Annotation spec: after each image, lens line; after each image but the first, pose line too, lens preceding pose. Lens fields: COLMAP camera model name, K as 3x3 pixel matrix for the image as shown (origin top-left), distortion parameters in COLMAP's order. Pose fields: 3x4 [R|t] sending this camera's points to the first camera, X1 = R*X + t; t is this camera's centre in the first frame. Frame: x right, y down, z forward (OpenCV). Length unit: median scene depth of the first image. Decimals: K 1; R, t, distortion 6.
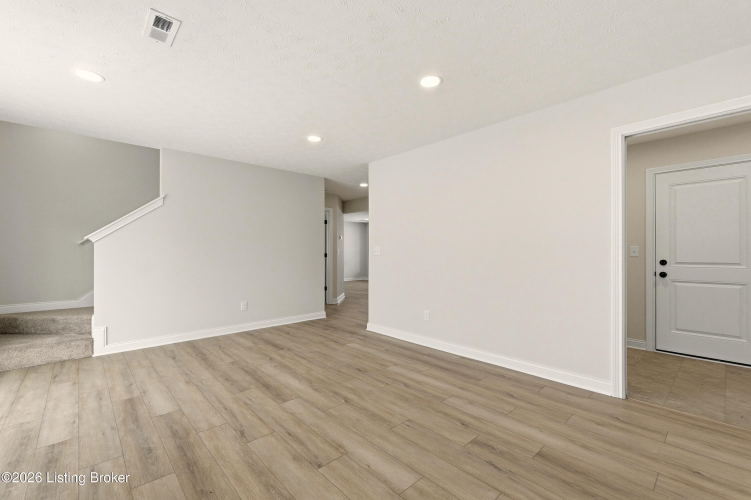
lens RADIAL K [[319.2, 0, 373.7], [0, 319.2, 252.5], [0, 0, 1]] dist [0.003680, 0.000031]
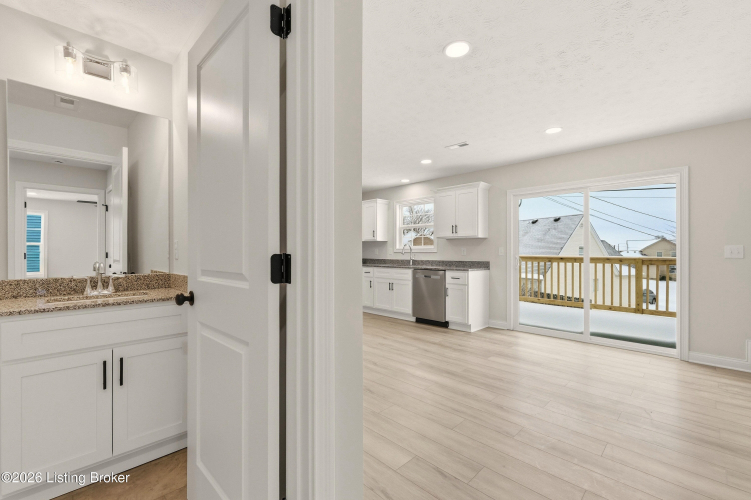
lens RADIAL K [[319.2, 0, 373.7], [0, 319.2, 252.5], [0, 0, 1]] dist [0.003680, 0.000031]
pose [[-0.999407, 0.000570, -0.034415, -0.036141], [0.000627, 0.999998, -0.001663, -0.001311], [0.034414, -0.001684, -0.999406, 2.594360]]
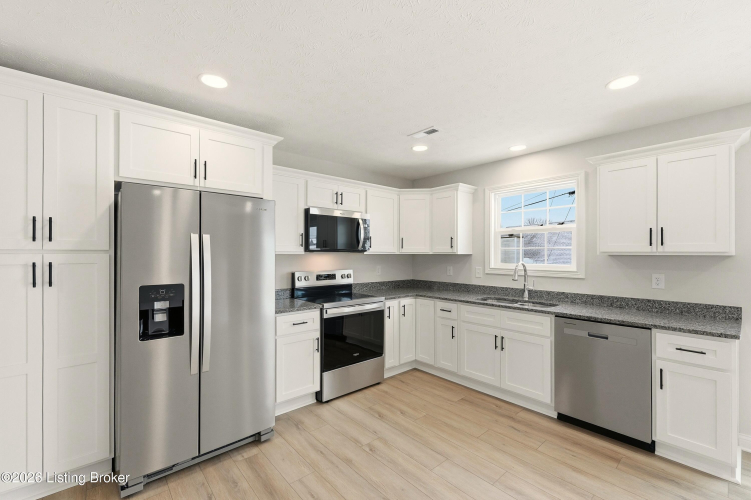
lens RADIAL K [[319.2, 0, 373.7], [0, 319.2, 252.5], [0, 0, 1]] dist [0.003680, 0.000031]
pose [[-0.999532, -0.001405, 0.030547, 0.228997], [-0.001565, 0.999985, -0.005214, -0.111110], [-0.030539, -0.005260, -0.999520, 1.447885]]
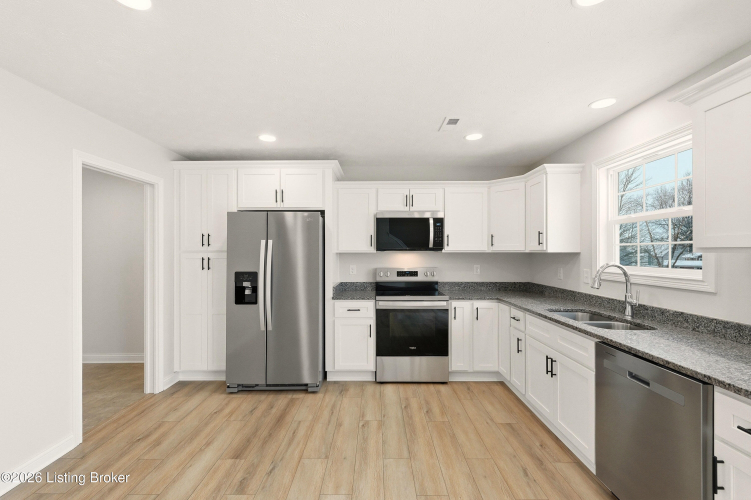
lens RADIAL K [[319.2, 0, 373.7], [0, 319.2, 252.5], [0, 0, 1]] dist [0.003680, 0.000031]
pose [[-0.729501, 0.001481, 0.683978, -0.552344], [0.000589, 0.999999, -0.001536, -0.109601], [-0.683979, -0.000718, -0.729501, 1.242608]]
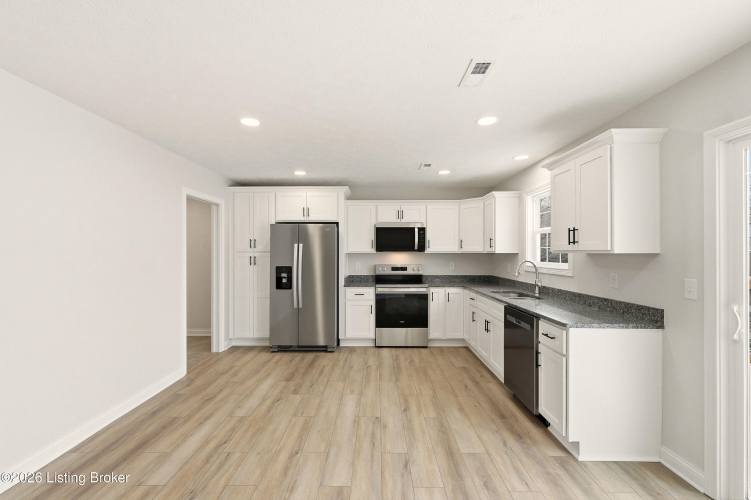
lens RADIAL K [[319.2, 0, 373.7], [0, 319.2, 252.5], [0, 0, 1]] dist [0.003680, 0.000031]
pose [[-0.728606, 0.001107, 0.684933, -0.952852], [-0.001228, 0.999995, -0.002922, -0.107914], [-0.684932, -0.002970, -0.728601, 1.668943]]
